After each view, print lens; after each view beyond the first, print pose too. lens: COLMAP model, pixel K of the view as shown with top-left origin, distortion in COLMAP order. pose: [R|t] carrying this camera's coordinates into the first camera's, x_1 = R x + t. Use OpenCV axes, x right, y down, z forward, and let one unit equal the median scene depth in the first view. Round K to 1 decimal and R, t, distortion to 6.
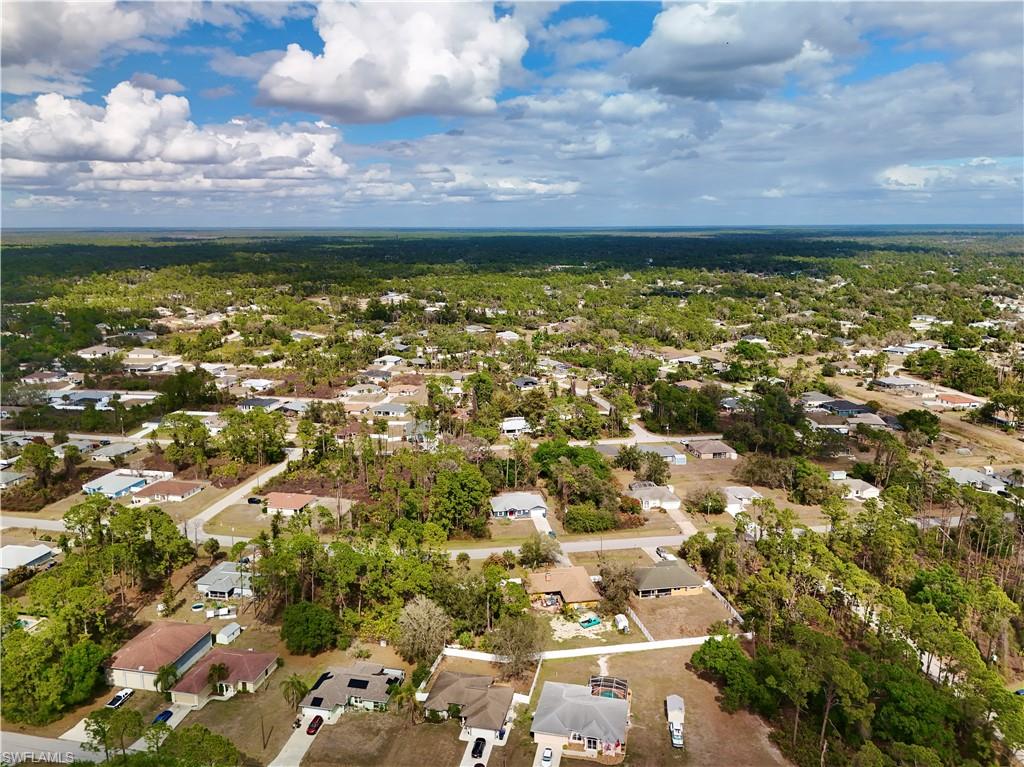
lens RADIAL K [[757.7, 0, 514.7], [0, 757.7, 378.1], [0, 0, 1]] dist [0.071316, -0.064840]
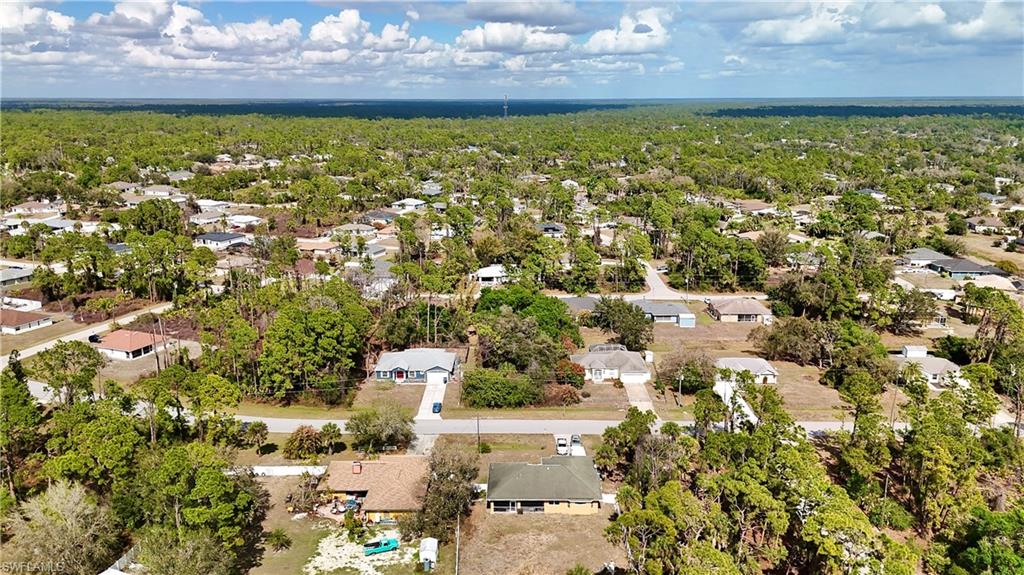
lens RADIAL K [[776.6, 0, 516.5], [0, 776.6, 290.0], [0, 0, 1]] dist [0.082759, -0.090309]
pose [[0.984933, 0.043681, -0.167329, 0.186070], [-0.036551, 0.998297, 0.045460, 0.051984], [0.169030, -0.038659, 0.984852, 0.254716]]
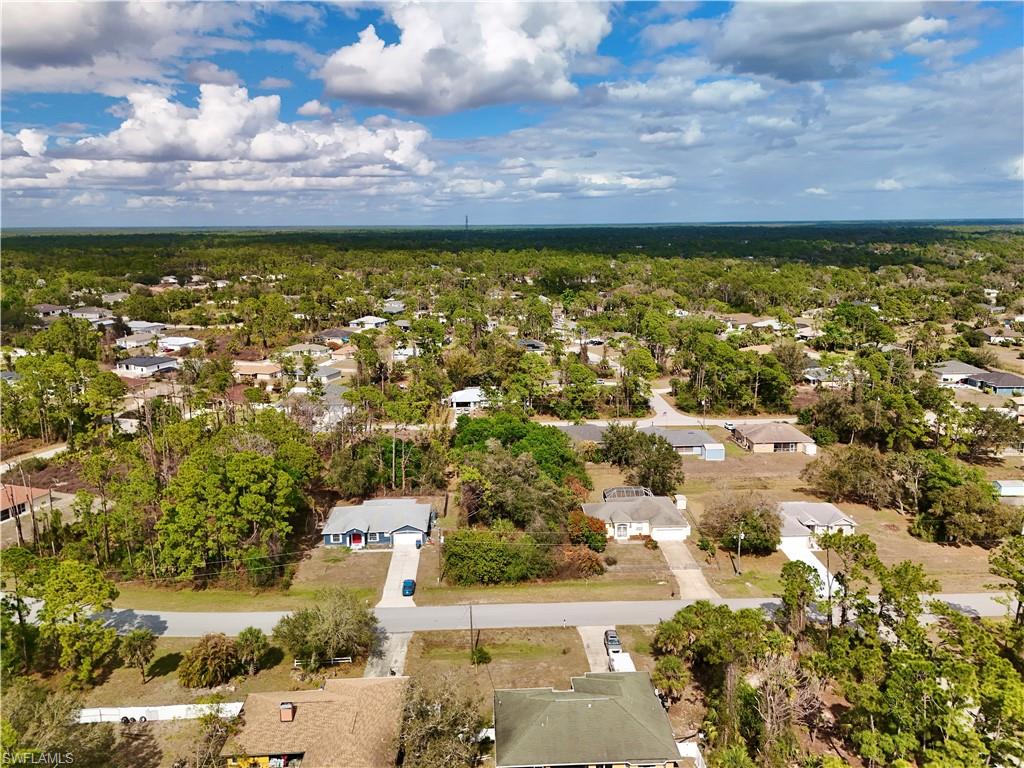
lens RADIAL K [[774.5, 0, 514.6], [0, 774.5, 362.6], [0, 0, 1]] dist [0.069013, -0.067167]
pose [[0.992372, 0.016347, -0.122190, 0.141228], [-0.018925, 0.999621, -0.019969, 0.054795], [0.121817, 0.022130, 0.992306, 0.397802]]
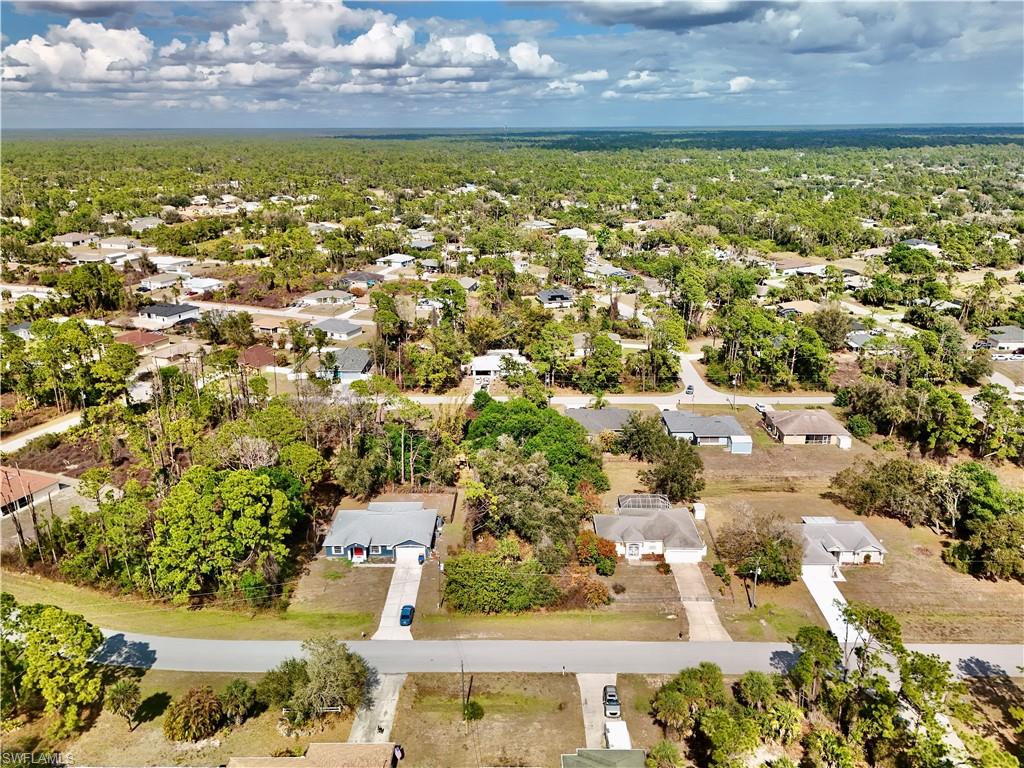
lens RADIAL K [[777.9, 0, 514.2], [0, 777.9, 370.7], [0, 0, 1]] dist [0.072454, -0.071271]
pose [[0.984334, 0.051195, -0.168715, 0.152600], [-0.033321, 0.993688, 0.107121, -0.001962], [0.173134, -0.099821, 0.979827, 0.429945]]
